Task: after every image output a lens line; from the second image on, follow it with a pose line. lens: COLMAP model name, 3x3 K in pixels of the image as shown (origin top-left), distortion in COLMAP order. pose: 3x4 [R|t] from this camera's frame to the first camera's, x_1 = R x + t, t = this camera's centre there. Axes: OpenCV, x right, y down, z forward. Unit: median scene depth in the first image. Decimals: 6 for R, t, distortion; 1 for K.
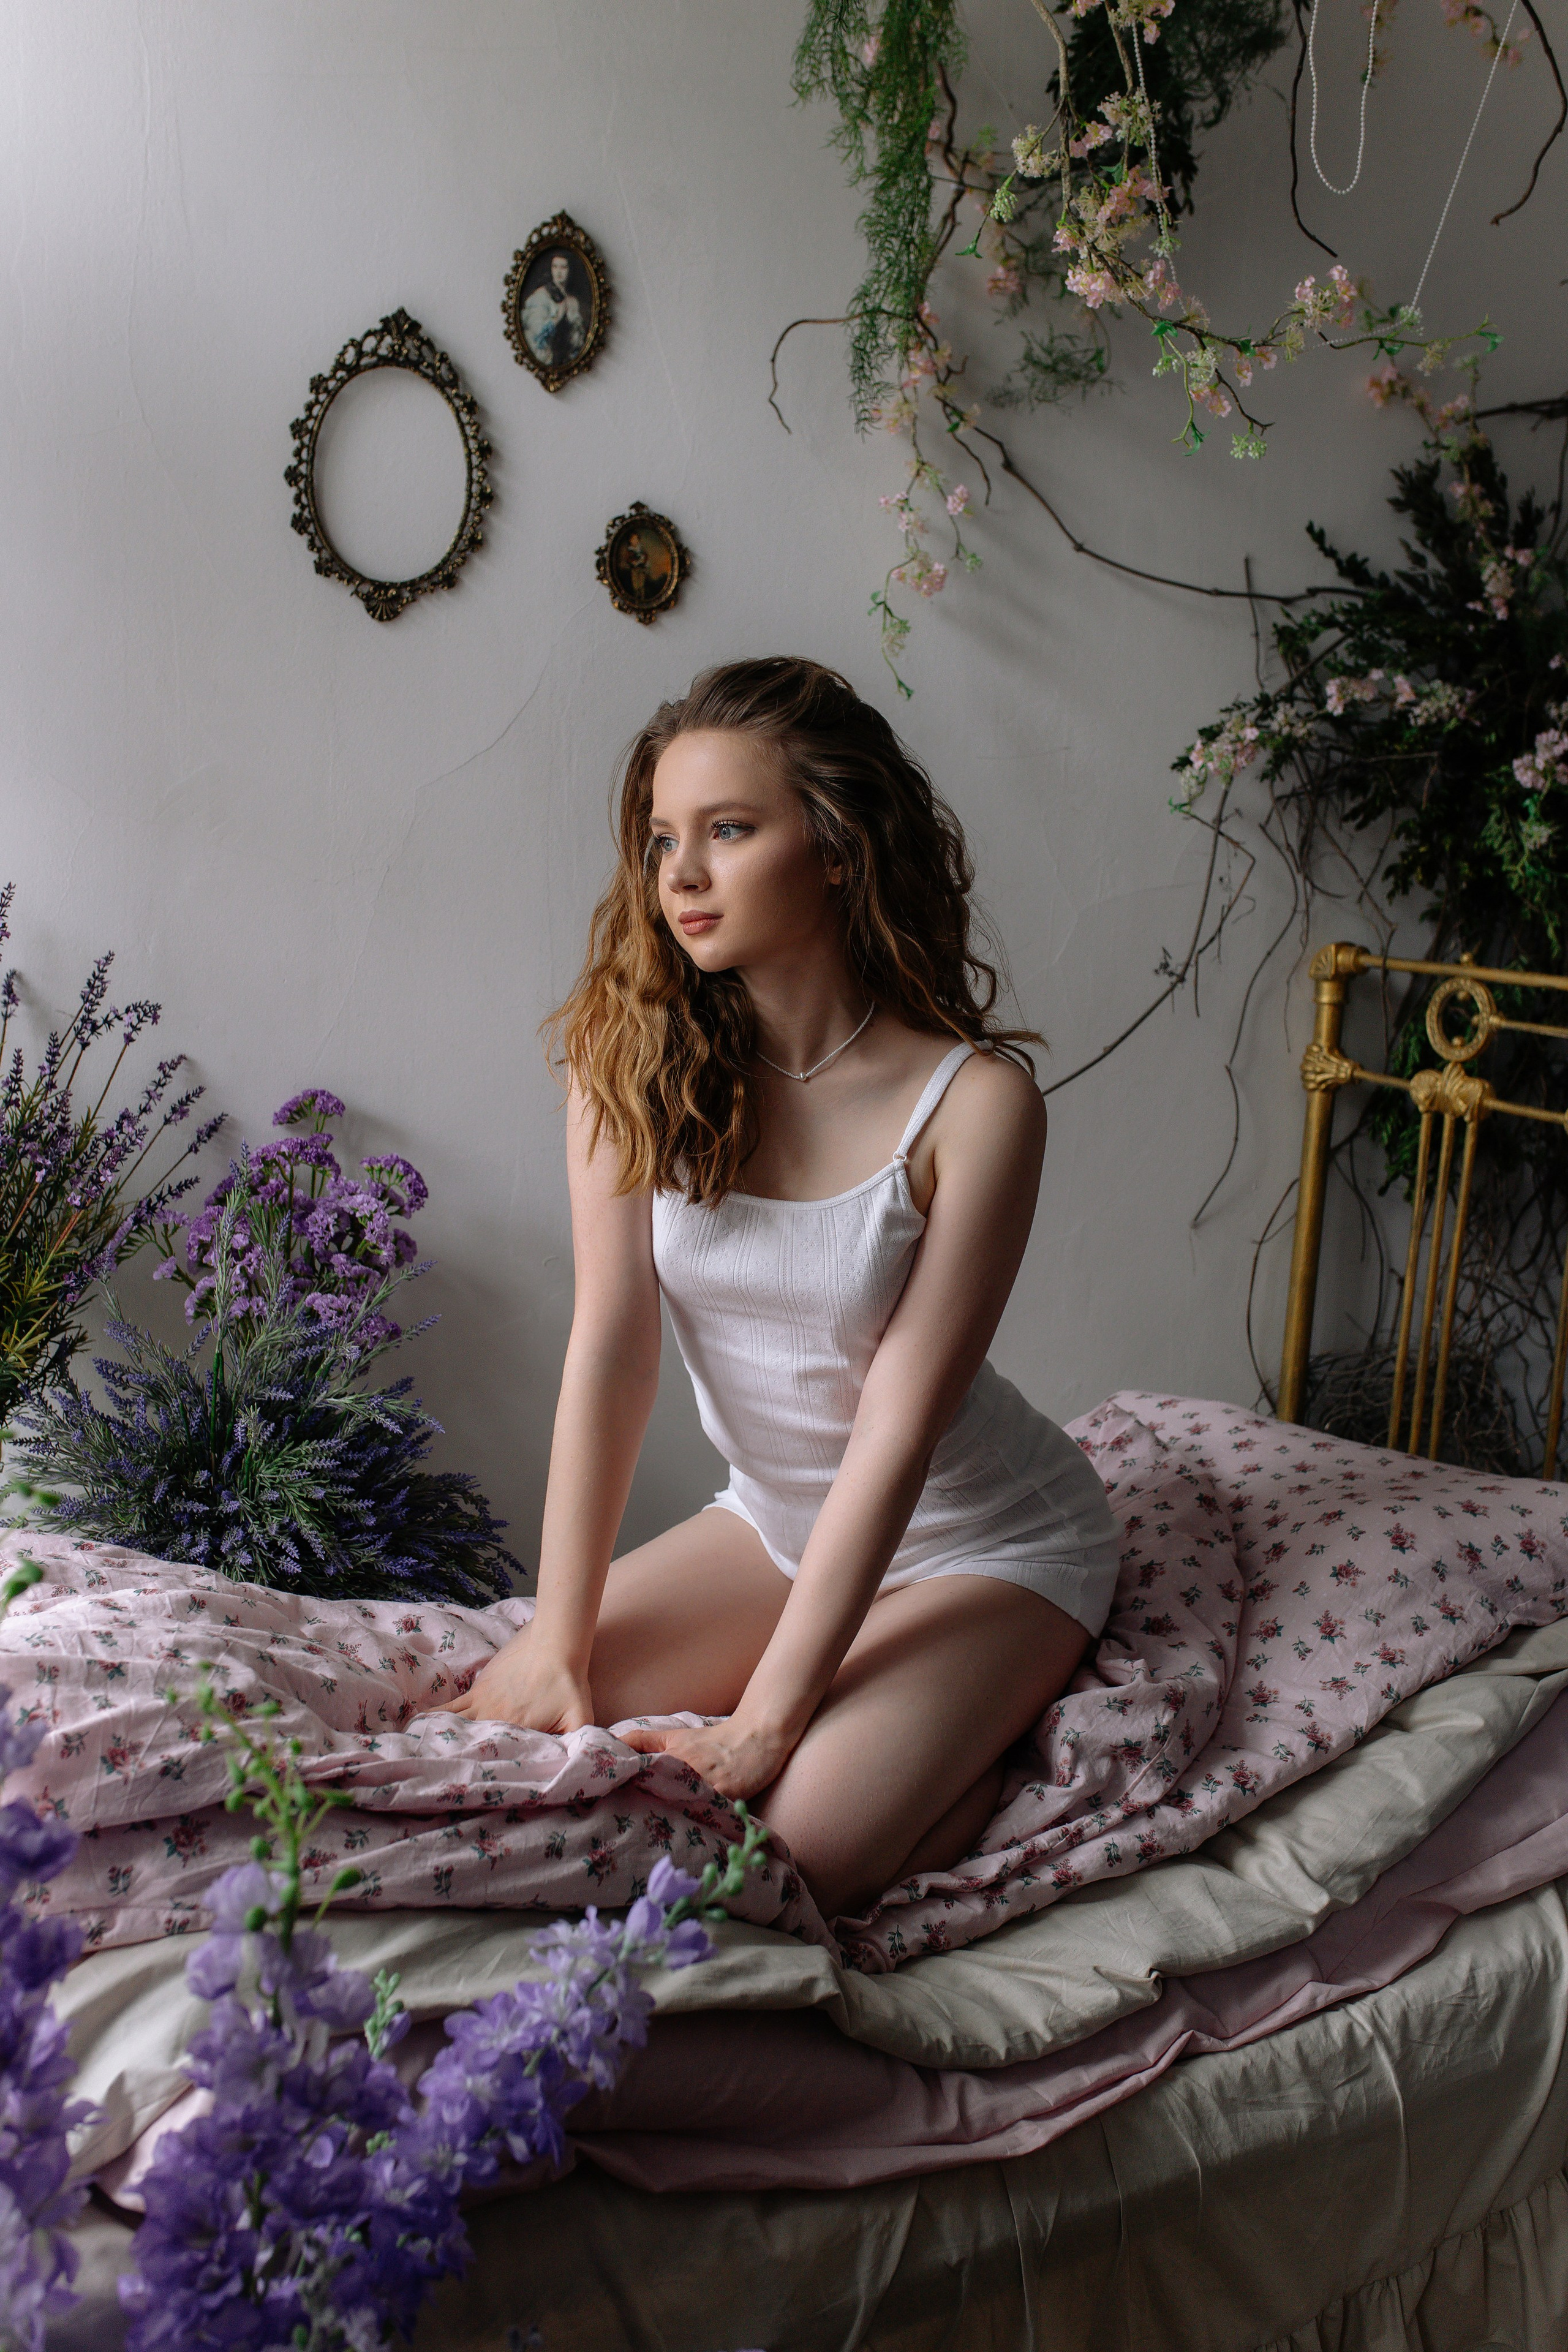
lens RADIAL K [[2402.4, 0, 777.2], [0, 2402.4, 1160.1], [0, 0, 1]] dist [-0.011336, 0.007969]
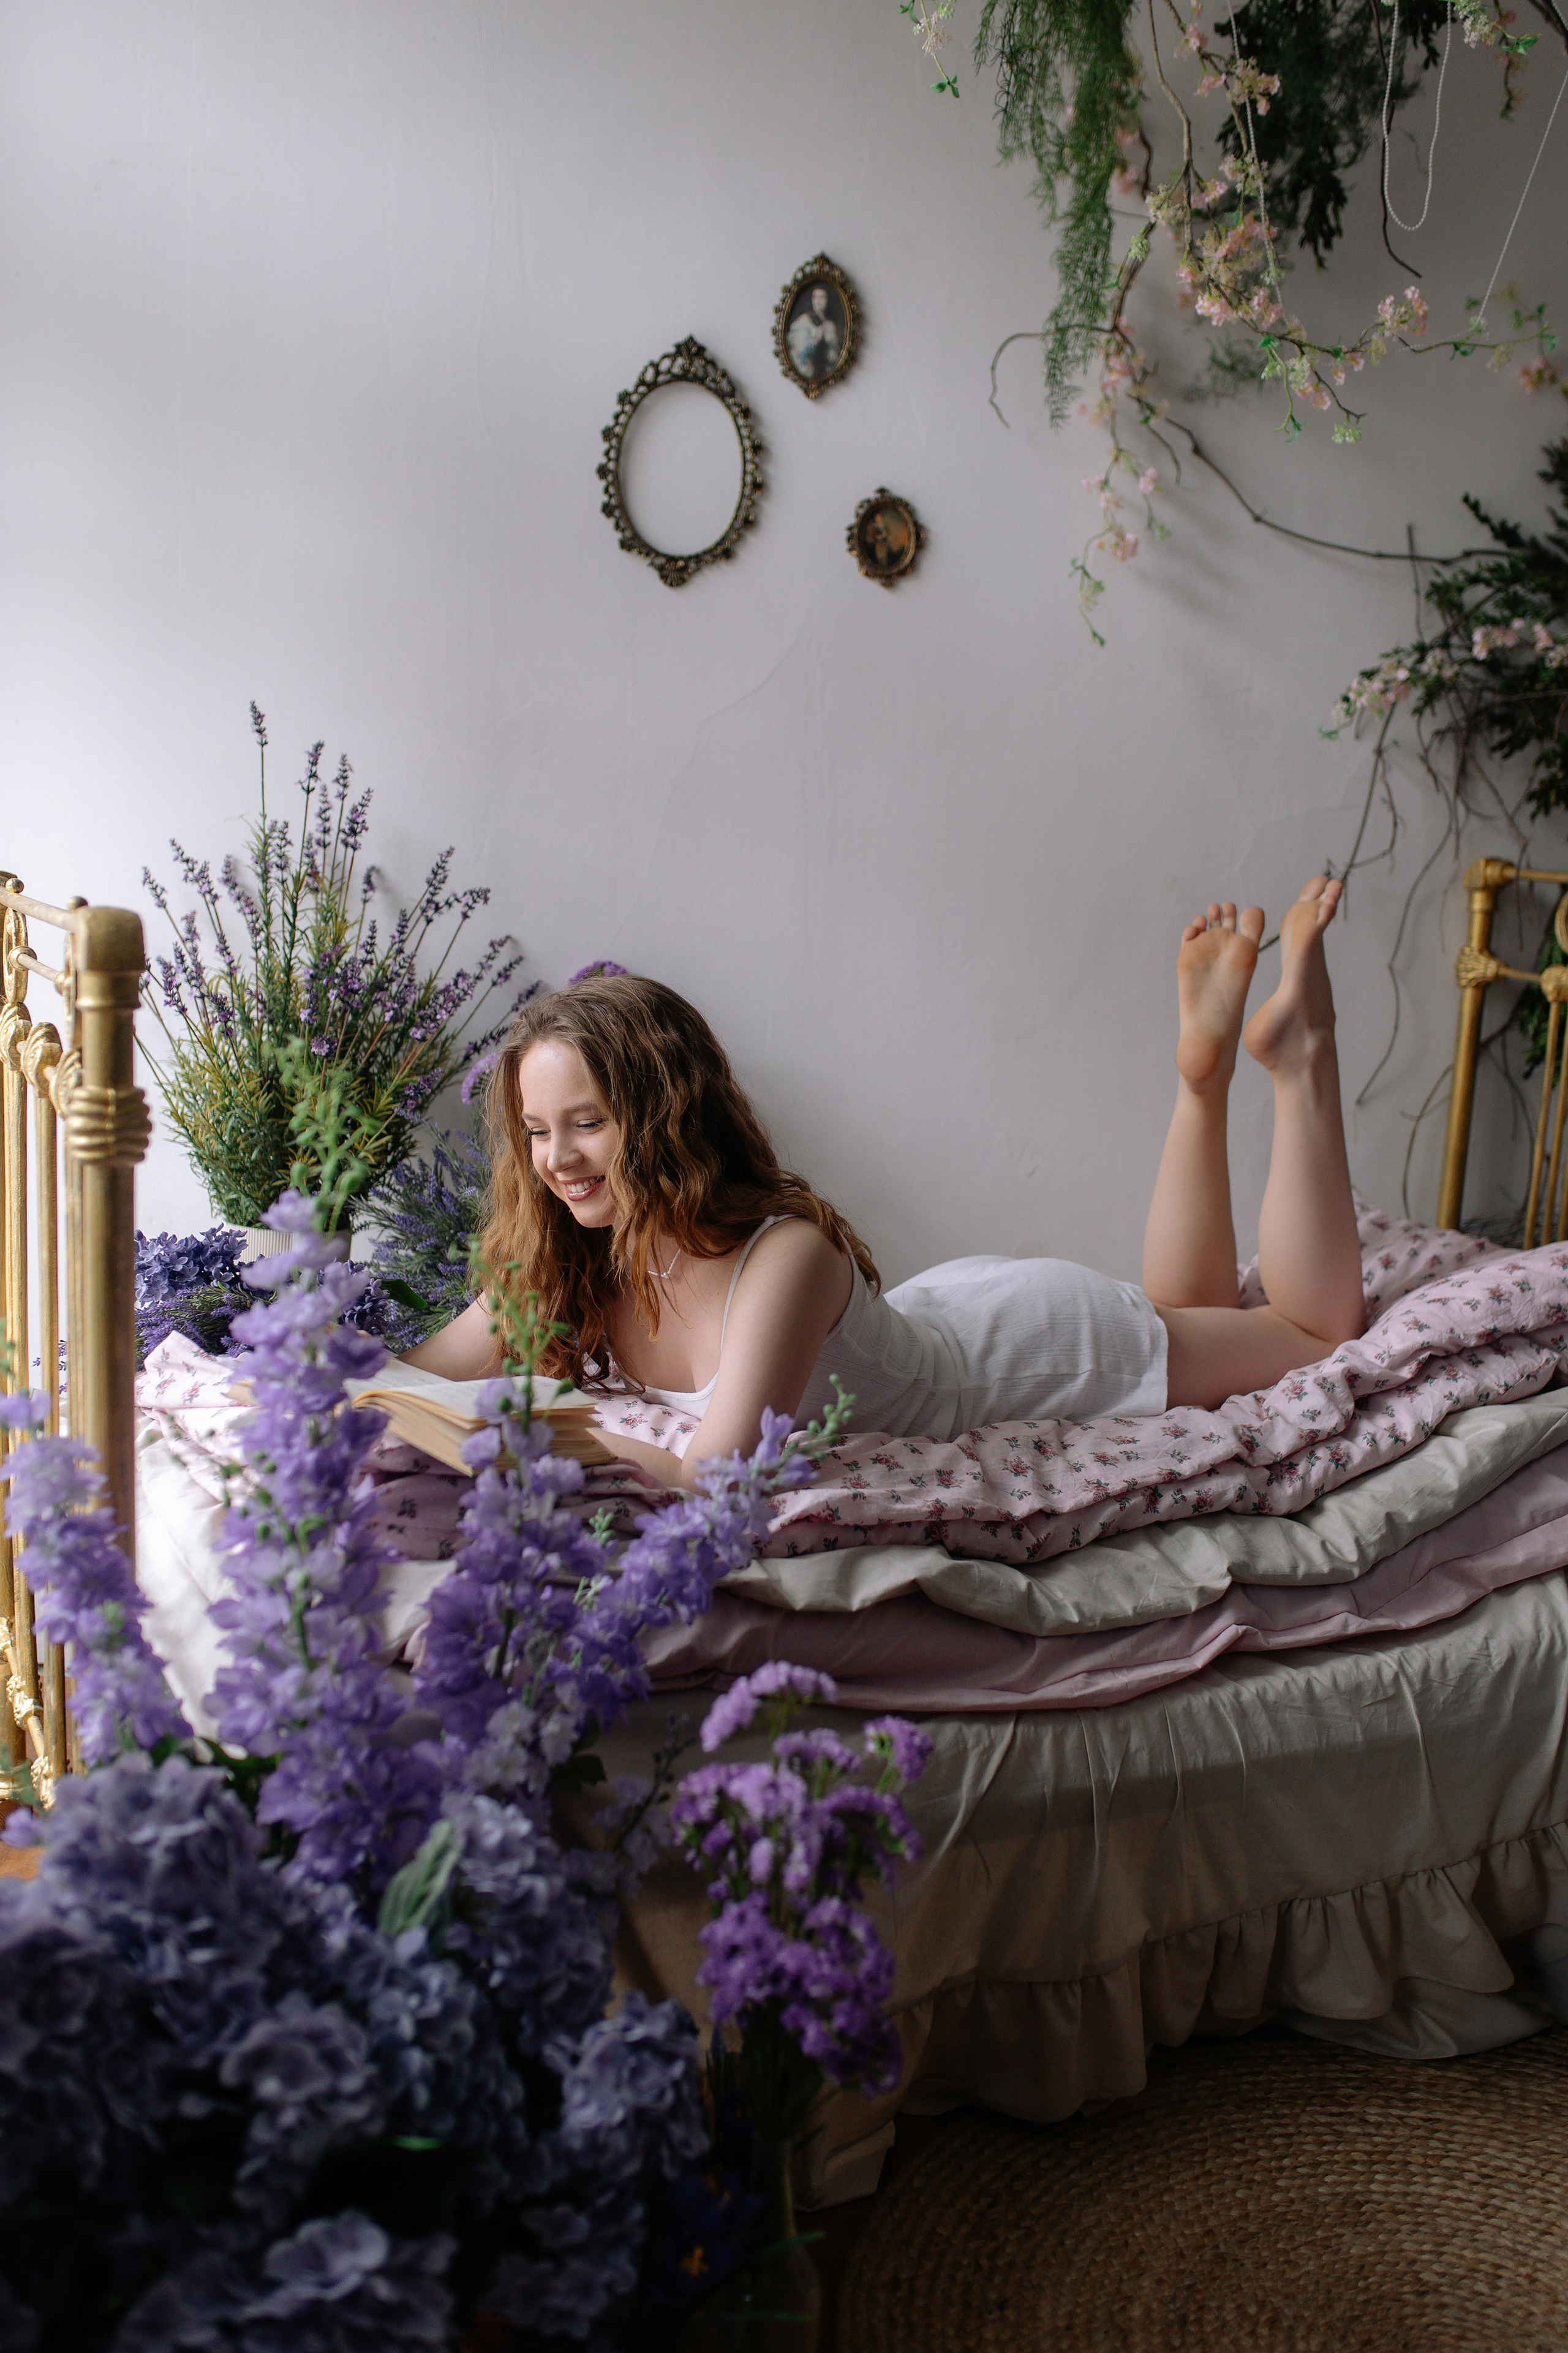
lens RADIAL K [[2504.3, 0, 784.0], [0, 2504.3, 1176.5], [0, 0, 1]] dist [-0.009746, 0.029203]
pose [[0.988040, 0.022964, -0.152478, 0.096577], [-0.022848, 0.999736, 0.002518, 0.075544], [0.152496, 0.000996, 0.988304, -0.270132]]
